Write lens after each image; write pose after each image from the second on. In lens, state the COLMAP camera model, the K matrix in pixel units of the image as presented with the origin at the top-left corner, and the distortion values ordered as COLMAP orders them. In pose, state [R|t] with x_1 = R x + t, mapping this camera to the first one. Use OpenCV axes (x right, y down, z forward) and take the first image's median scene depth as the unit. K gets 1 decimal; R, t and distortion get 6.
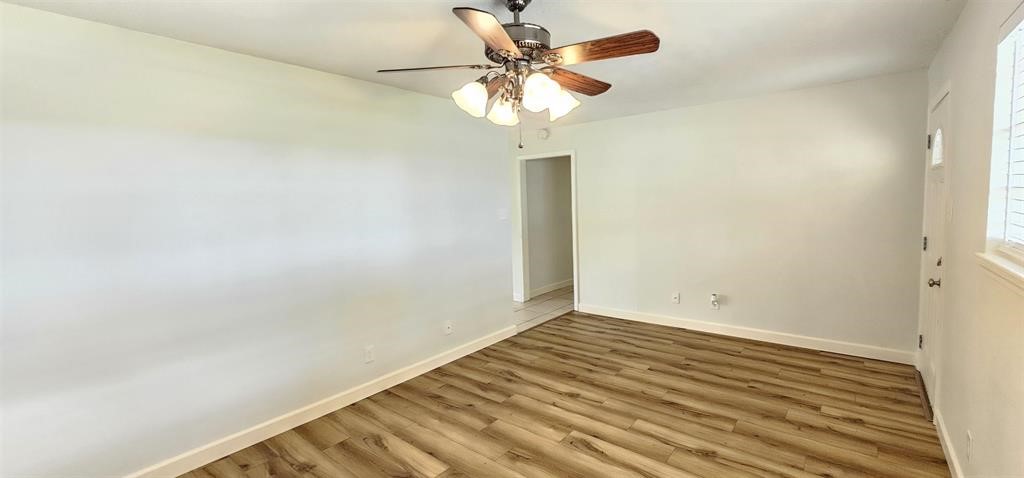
lens RADIAL K [[416.7, 0, 517.6], [0, 416.7, 234.9], [0, 0, 1]] dist [-0.000998, -0.000157]
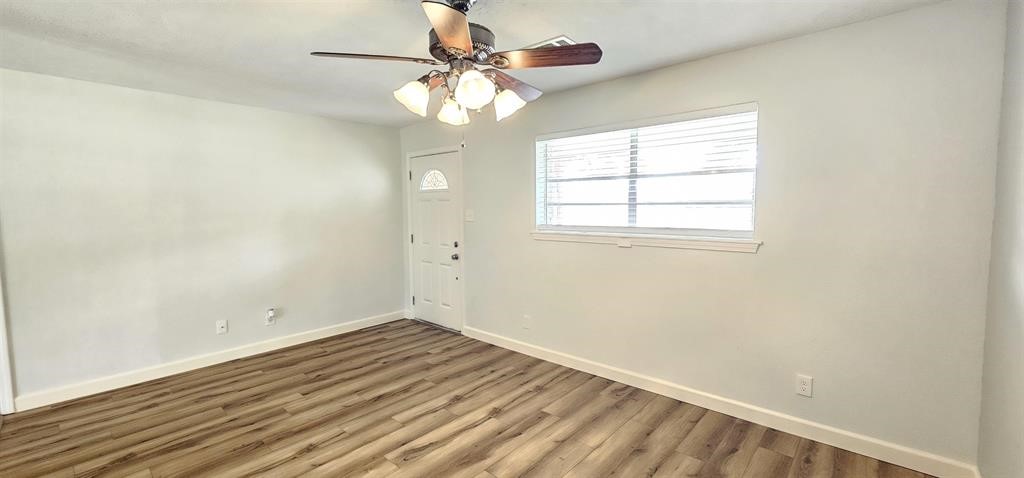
lens RADIAL K [[416.7, 0, 517.6], [0, 416.7, 234.9], [0, 0, 1]] dist [-0.000998, -0.000157]
pose [[0.040105, -0.036218, 0.998539, -0.583659], [0.088963, 0.995503, 0.032534, -0.009830], [-0.995227, 0.087528, 0.043147, 0.498139]]
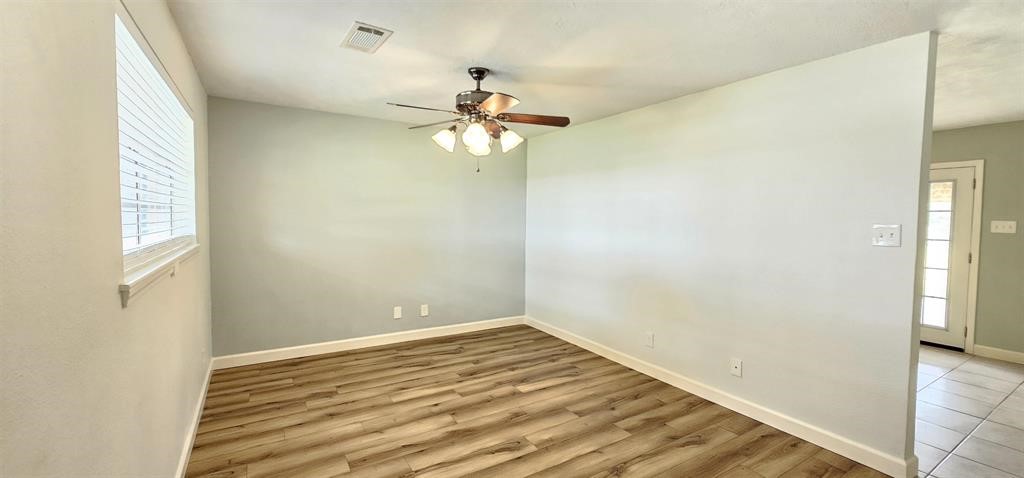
lens RADIAL K [[416.7, 0, 517.6], [0, 416.7, 234.9], [0, 0, 1]] dist [-0.000998, -0.000157]
pose [[-0.323460, 0.071203, -0.943559, 0.799134], [-0.078824, 0.991671, 0.101855, -0.085771], [0.942953, 0.107321, -0.315153, 0.950877]]
